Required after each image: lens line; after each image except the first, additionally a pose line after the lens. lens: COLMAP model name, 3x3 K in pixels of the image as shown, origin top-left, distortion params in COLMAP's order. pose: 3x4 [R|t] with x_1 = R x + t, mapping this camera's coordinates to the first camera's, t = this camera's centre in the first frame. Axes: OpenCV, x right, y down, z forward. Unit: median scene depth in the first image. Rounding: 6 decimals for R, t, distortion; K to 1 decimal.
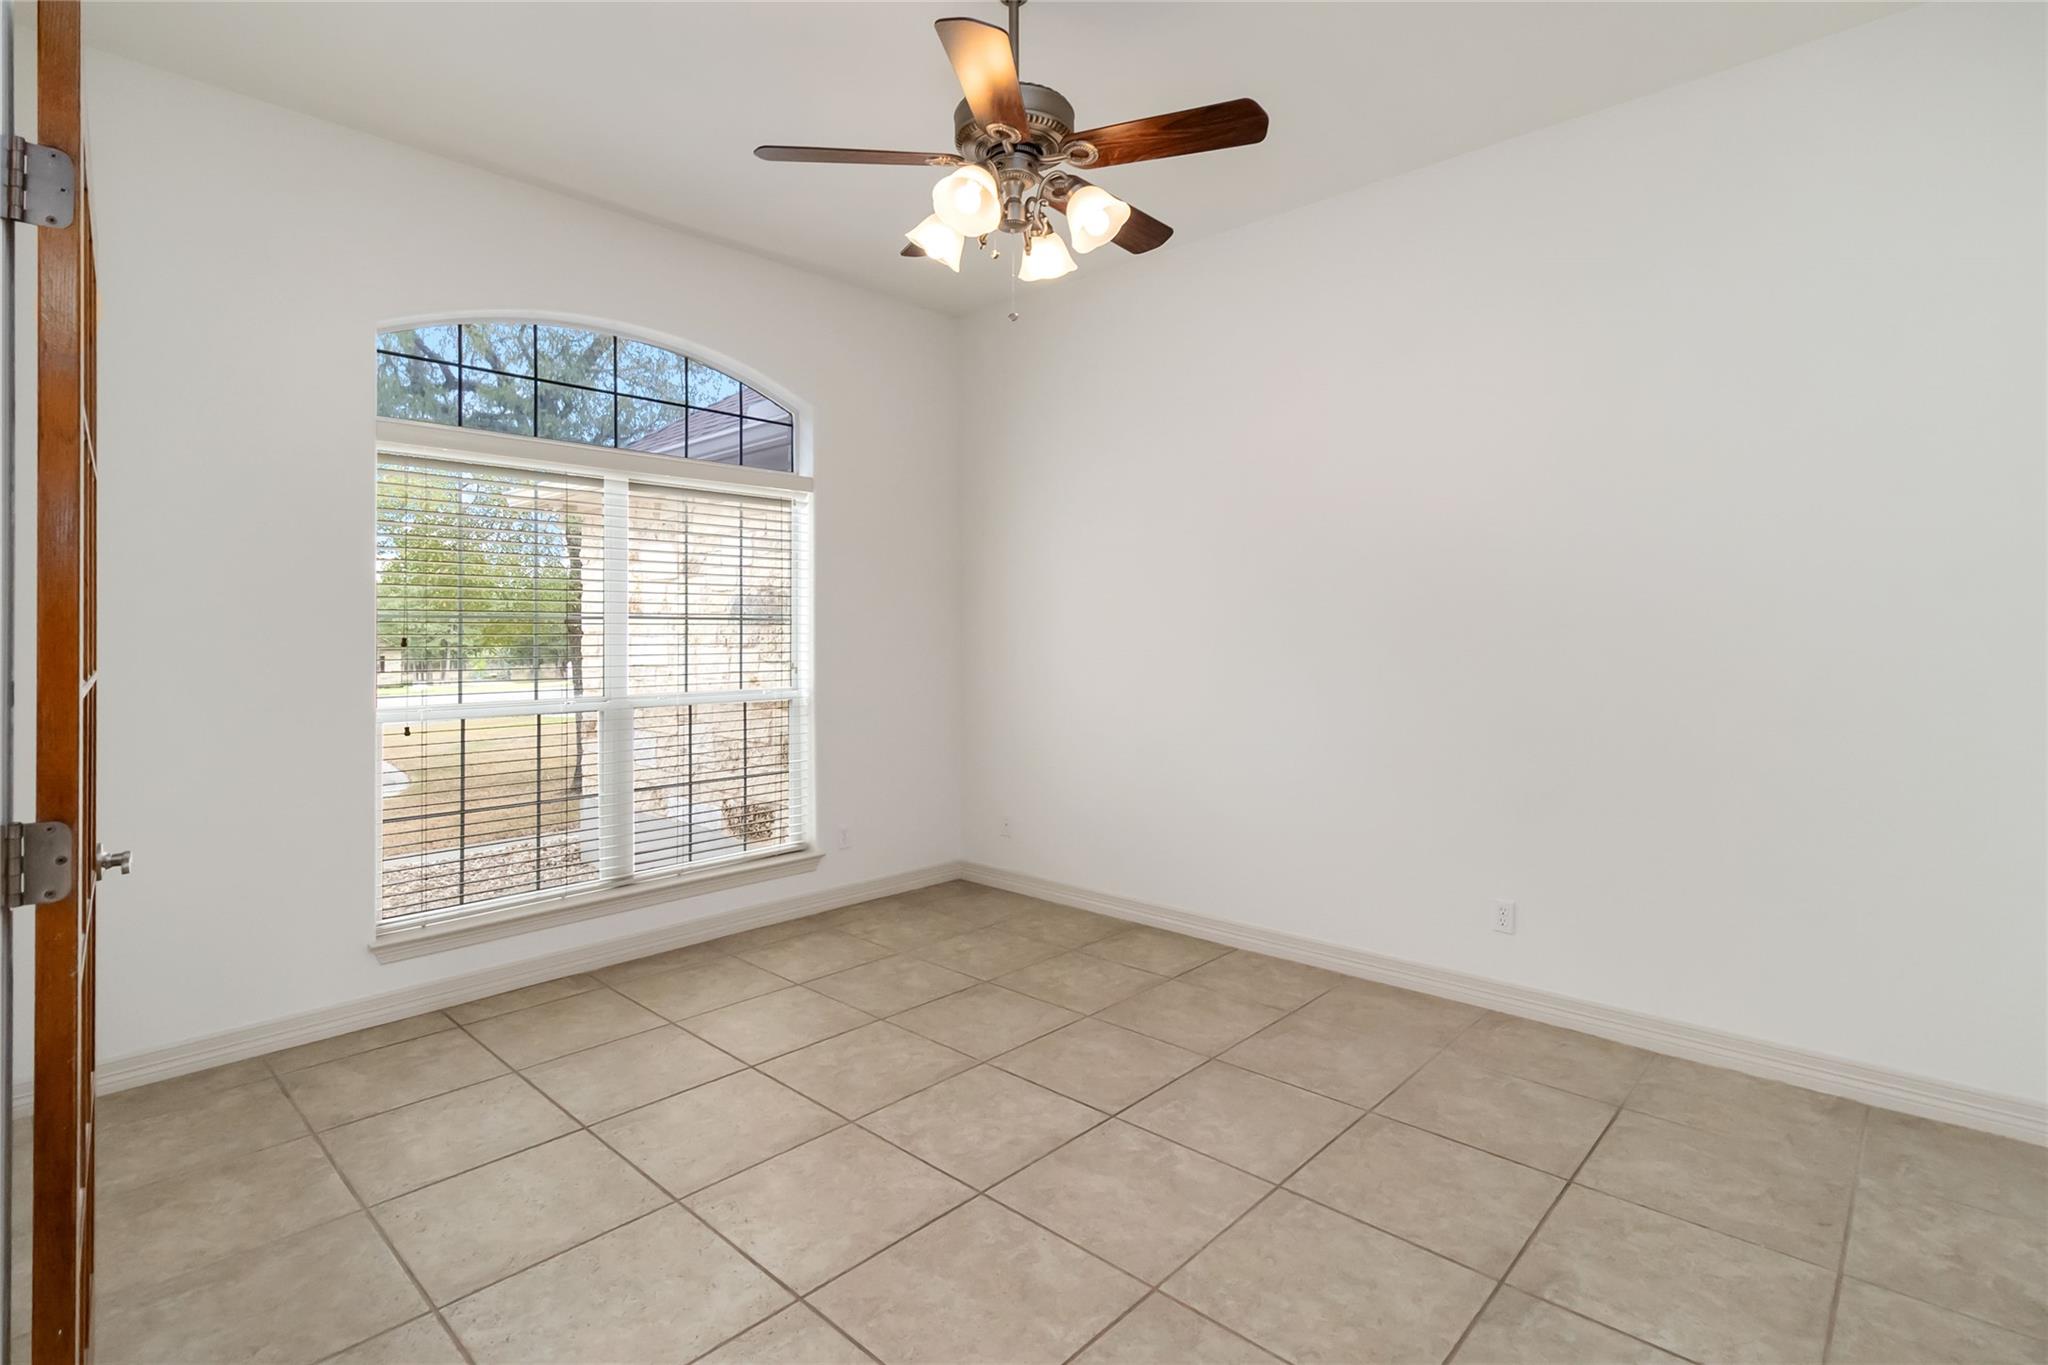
lens RADIAL K [[975.7, 0, 1014.6], [0, 975.7, 642.3], [0, 0, 1]] dist [0.002068, -0.000085]
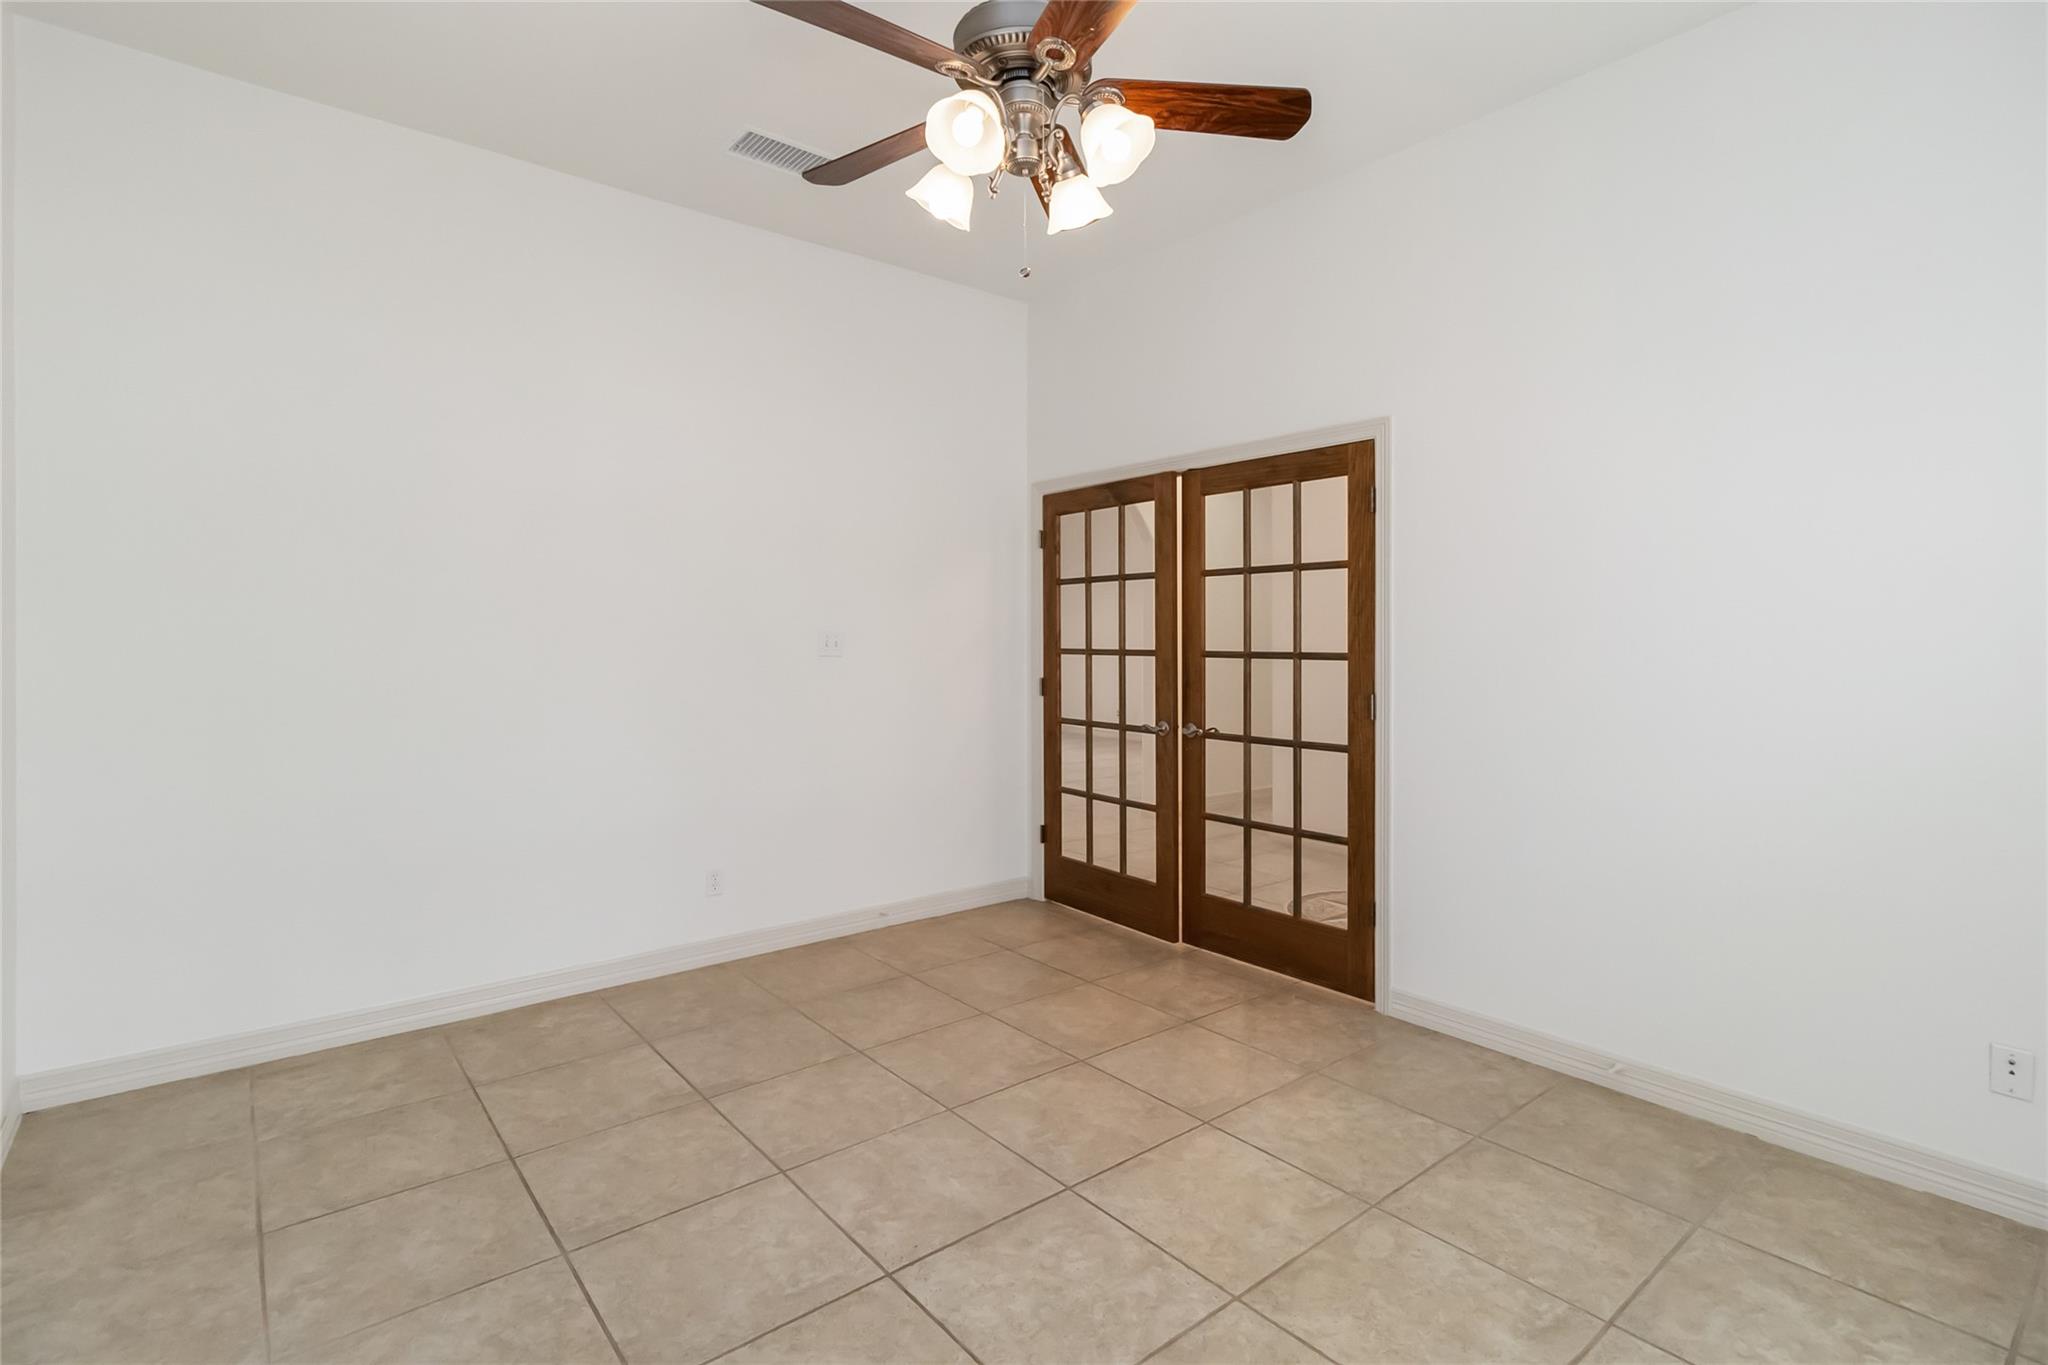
lens RADIAL K [[975.7, 0, 1014.6], [0, 975.7, 642.3], [0, 0, 1]] dist [0.002068, -0.000085]
pose [[-0.991516, 0.001507, 0.129975, -0.111847], [0.003160, 0.999917, 0.012508, -0.018585], [-0.129945, 0.012813, -0.991438, 2.019628]]
